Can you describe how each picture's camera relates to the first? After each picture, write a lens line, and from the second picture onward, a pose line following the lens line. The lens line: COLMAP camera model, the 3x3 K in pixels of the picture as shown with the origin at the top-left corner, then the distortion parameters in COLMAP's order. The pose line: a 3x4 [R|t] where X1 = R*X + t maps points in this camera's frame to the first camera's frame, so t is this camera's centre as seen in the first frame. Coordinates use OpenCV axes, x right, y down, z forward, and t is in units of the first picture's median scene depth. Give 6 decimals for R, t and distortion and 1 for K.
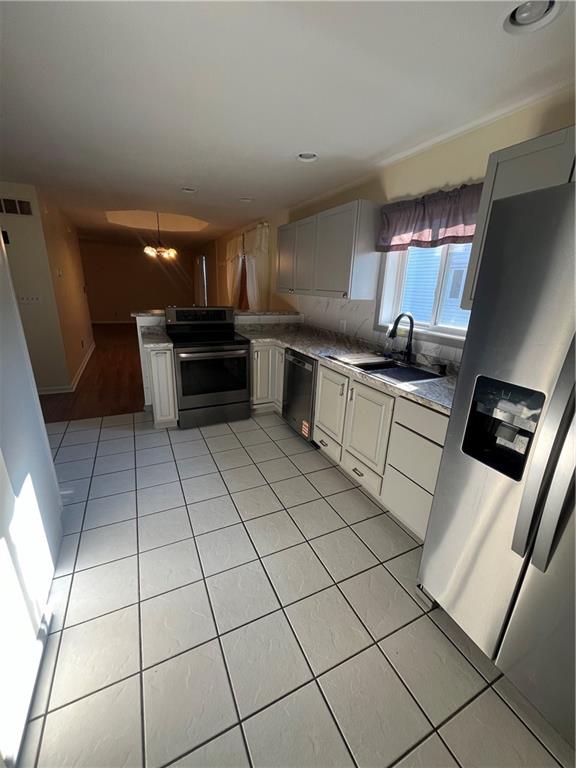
lens RADIAL K [[311.8, 0, 287.3], [0, 311.8, 382.7], [0, 0, 1]] dist [-0.000641, 0.000008]
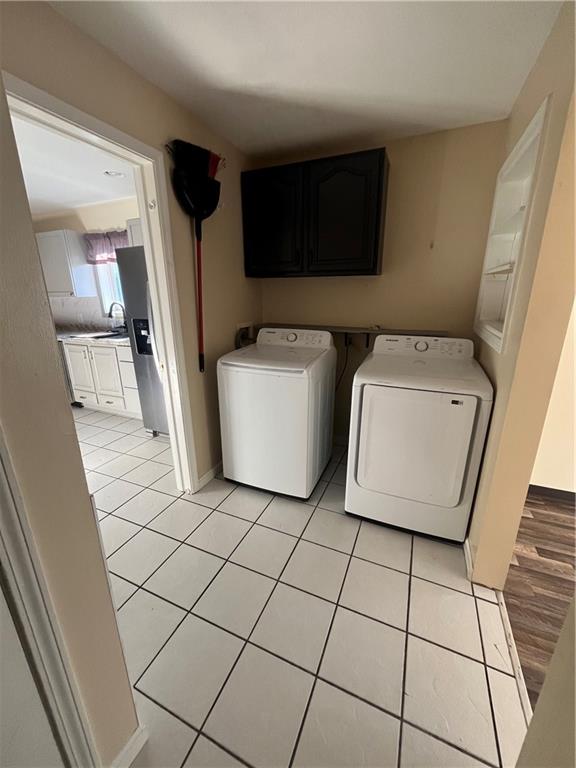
lens RADIAL K [[311.8, 0, 287.0], [0, 311.8, 383.2], [0, 0, 1]] dist [-0.000641, 0.000008]
pose [[0.763497, -0.226326, 0.604854, -0.020653], [0.235901, 0.969599, 0.065033, 0.278775], [-0.601184, 0.093034, 0.793676, -0.754651]]
